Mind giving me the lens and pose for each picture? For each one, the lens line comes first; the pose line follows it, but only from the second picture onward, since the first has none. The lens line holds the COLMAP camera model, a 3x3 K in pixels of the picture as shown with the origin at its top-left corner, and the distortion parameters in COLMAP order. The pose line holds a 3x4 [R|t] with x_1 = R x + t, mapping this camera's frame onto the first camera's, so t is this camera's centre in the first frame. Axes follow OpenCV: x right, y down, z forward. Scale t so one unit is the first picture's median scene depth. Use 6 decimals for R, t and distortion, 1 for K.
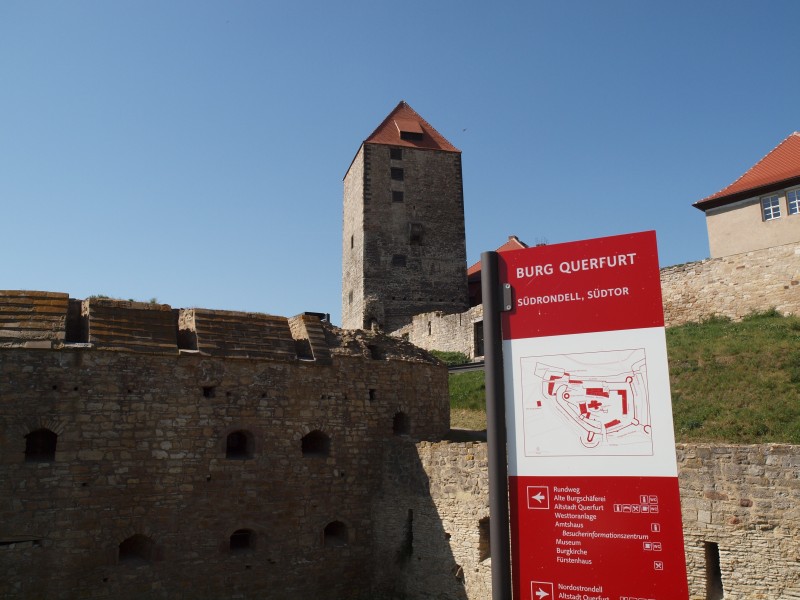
lens RADIAL K [[692.4, 0, 400.0], [0, 692.4, 302.8], [0, 0, 1]] dist [-0.018323, 0.000357]
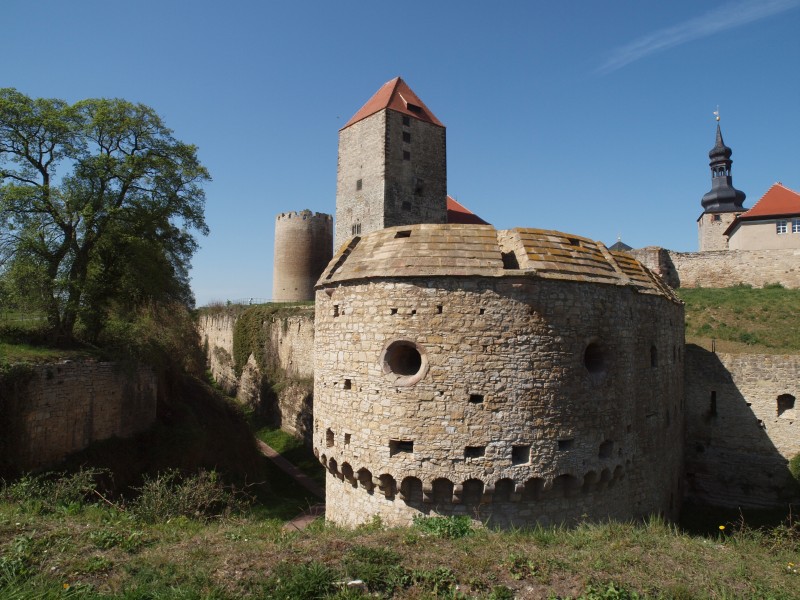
lens RADIAL K [[567.1, 0, 400.6], [0, 567.1, 298.2], [0, 0, 1]] dist [-0.113325, 0.076595]
pose [[0.918047, 0.058359, 0.392152, -0.416213], [-0.105626, 0.989361, 0.100041, 0.004084], [-0.382142, -0.133263, 0.914444, 0.022233]]
